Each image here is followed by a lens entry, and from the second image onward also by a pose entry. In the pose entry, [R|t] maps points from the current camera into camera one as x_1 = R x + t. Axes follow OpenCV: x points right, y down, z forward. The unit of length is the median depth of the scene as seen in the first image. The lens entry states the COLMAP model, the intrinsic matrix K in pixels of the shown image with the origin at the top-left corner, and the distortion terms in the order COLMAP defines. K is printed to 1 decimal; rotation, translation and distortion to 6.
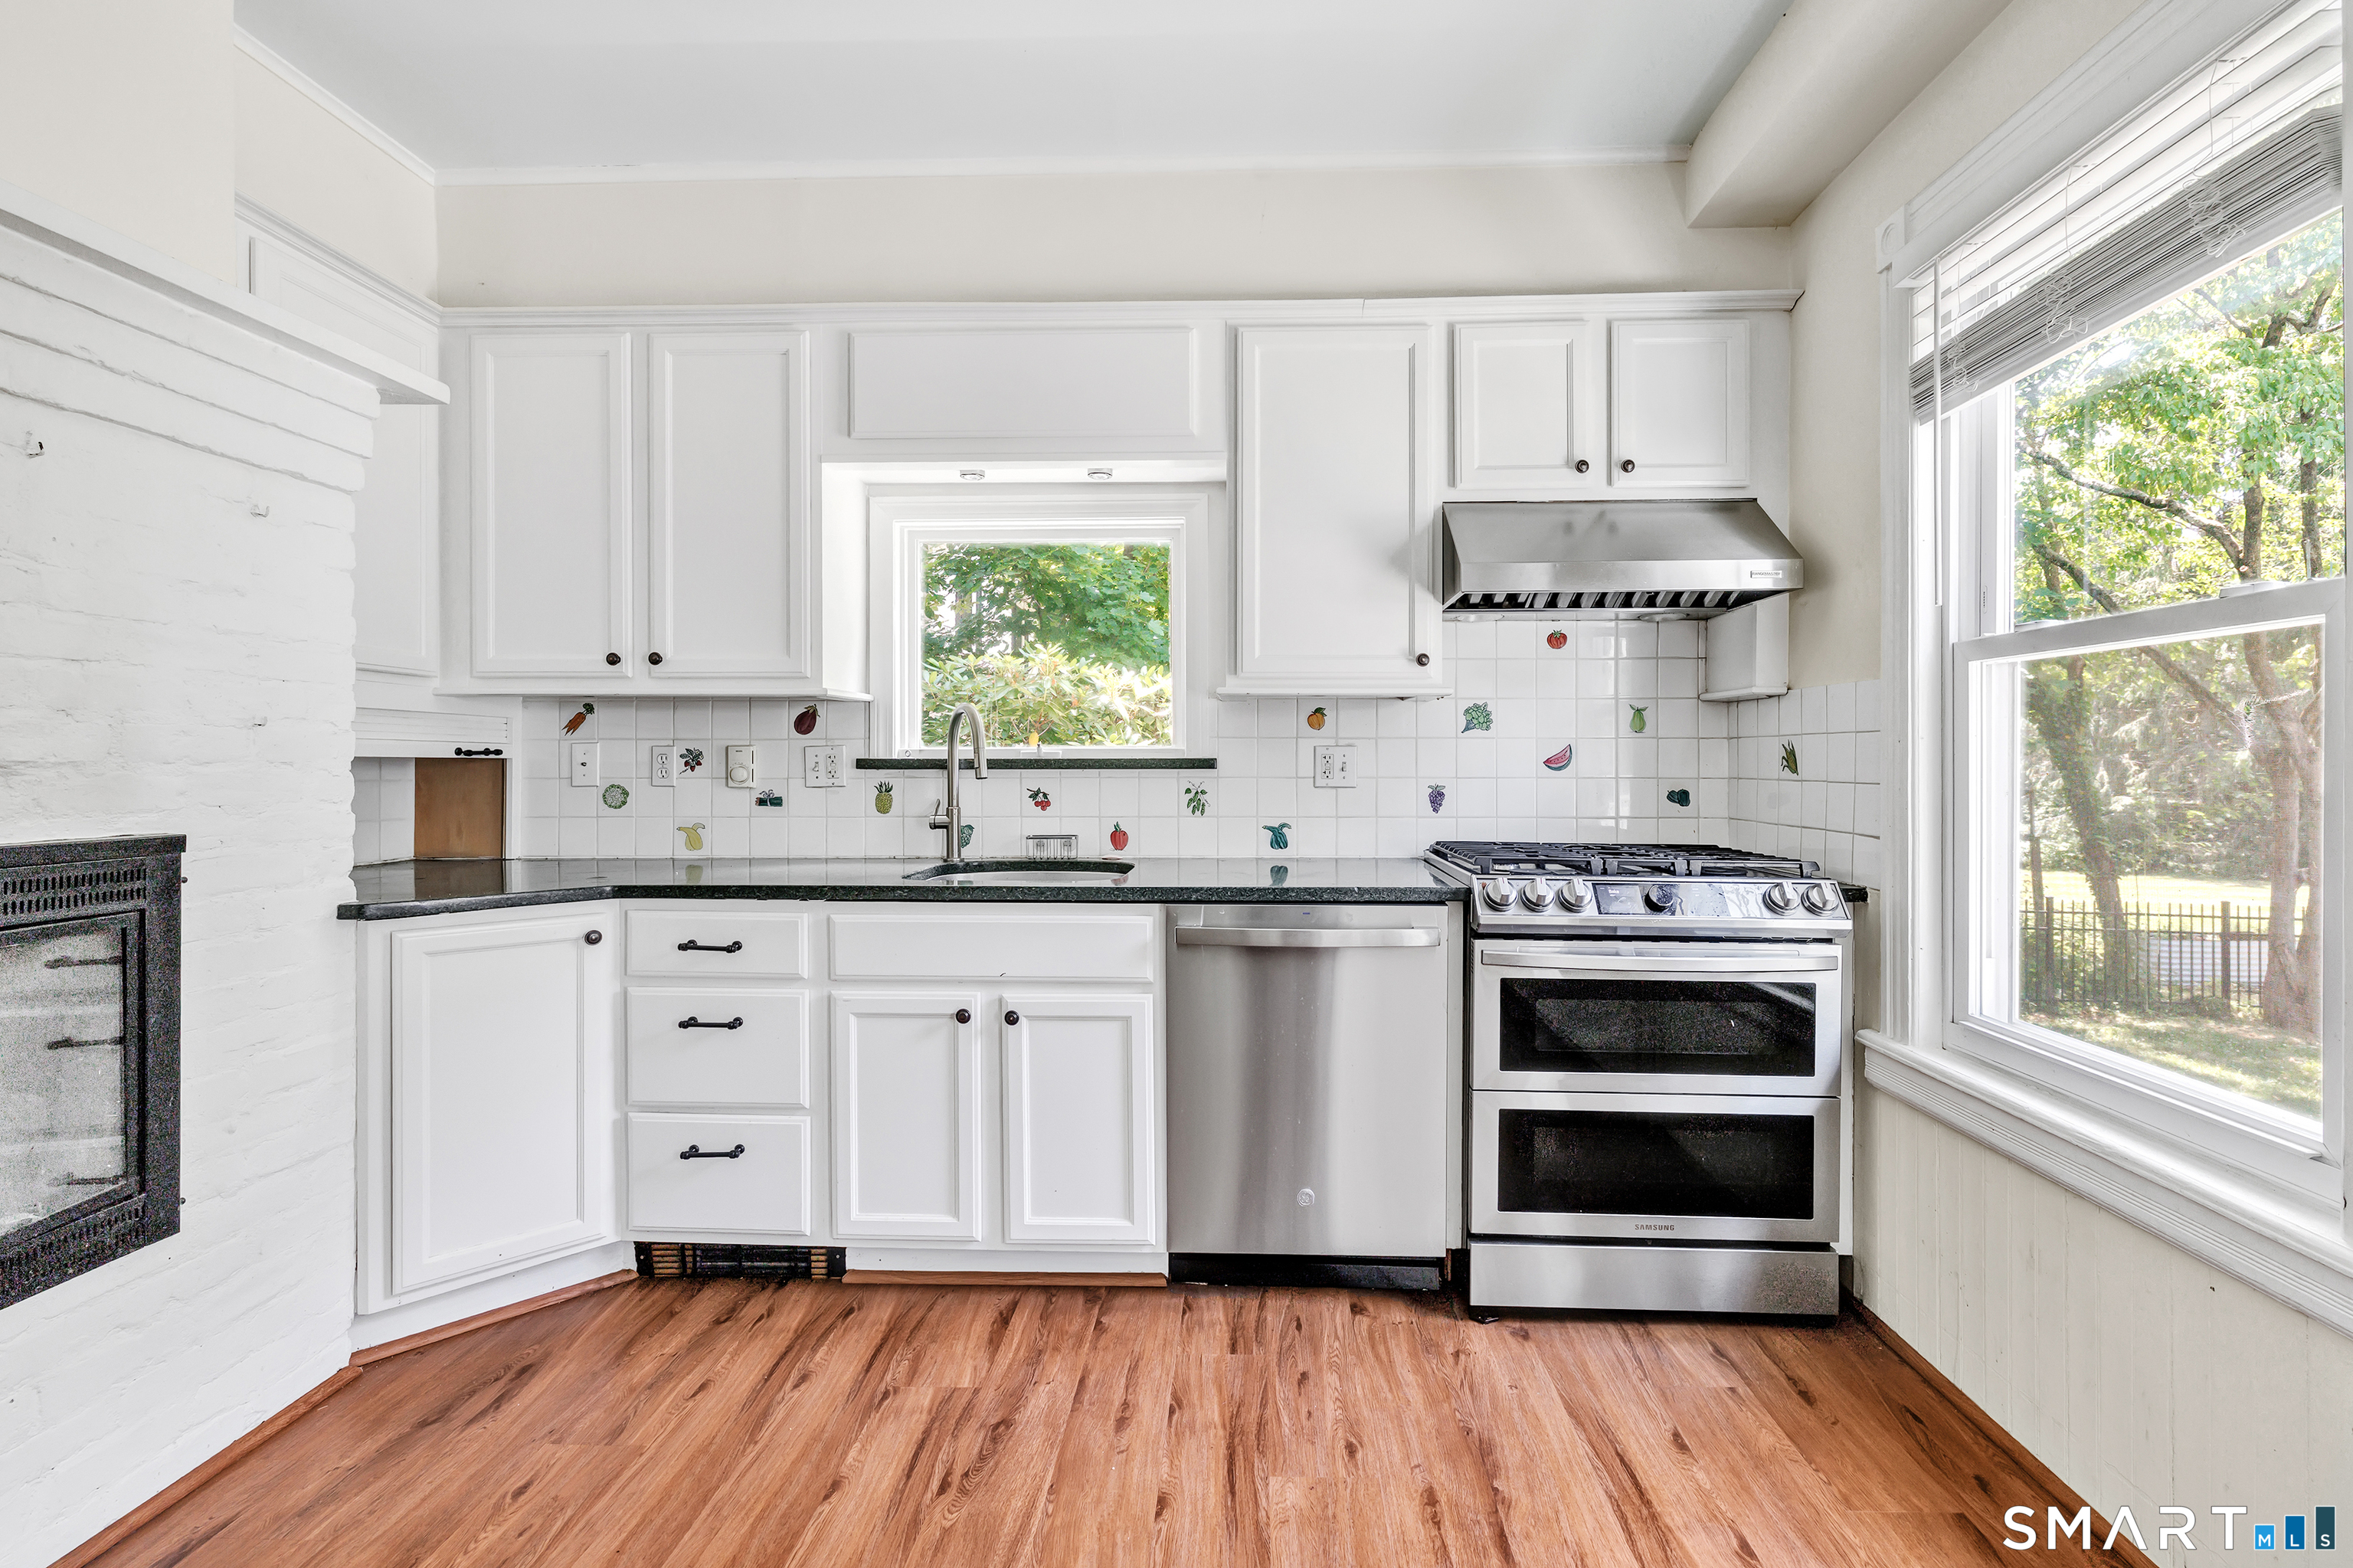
lens RADIAL K [[1059.6, 0, 1217.2], [0, 1059.6, 758.1], [0, 0, 1]] dist [0.001928, 0.000224]
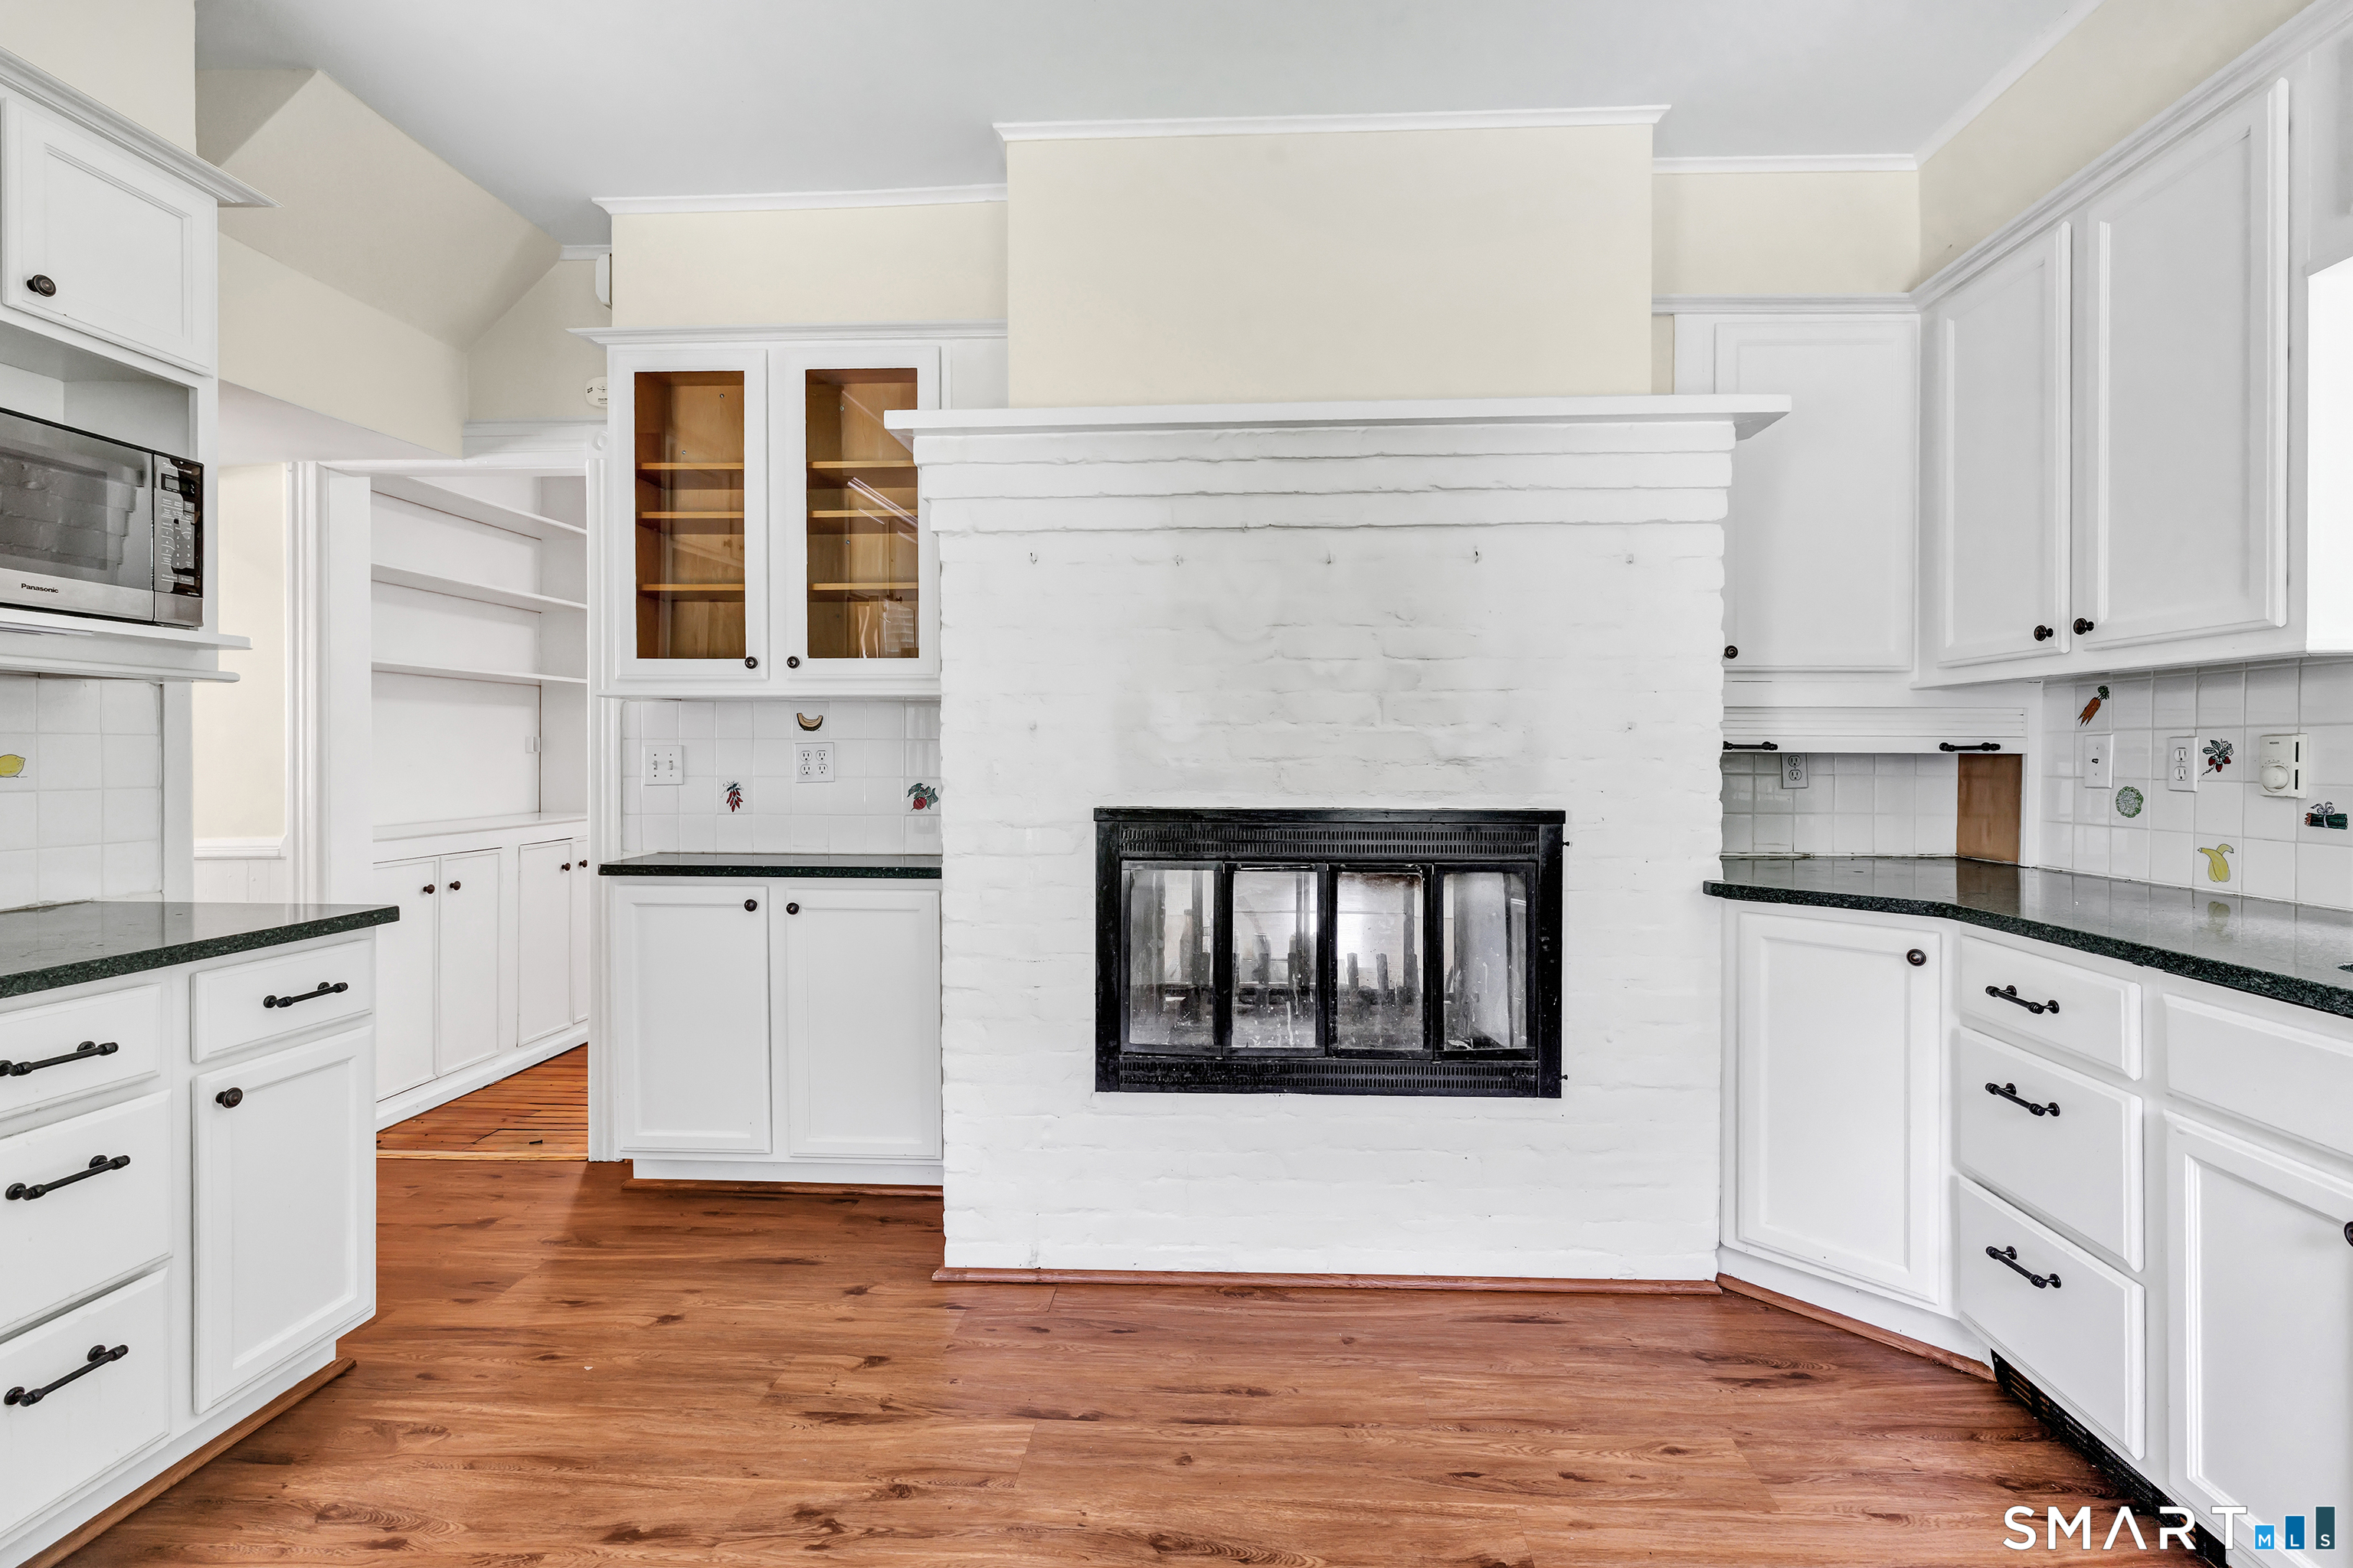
lens RADIAL K [[1027.5, 0, 1173.6], [0, 1027.5, 763.0], [0, 0, 1]] dist [-0.000294, 0.001311]
pose [[-0.012932, 0.009296, -0.999873, 0.266647], [0.002582, 0.999954, 0.009263, -0.002163], [0.999913, -0.002462, -0.012955, 0.381039]]
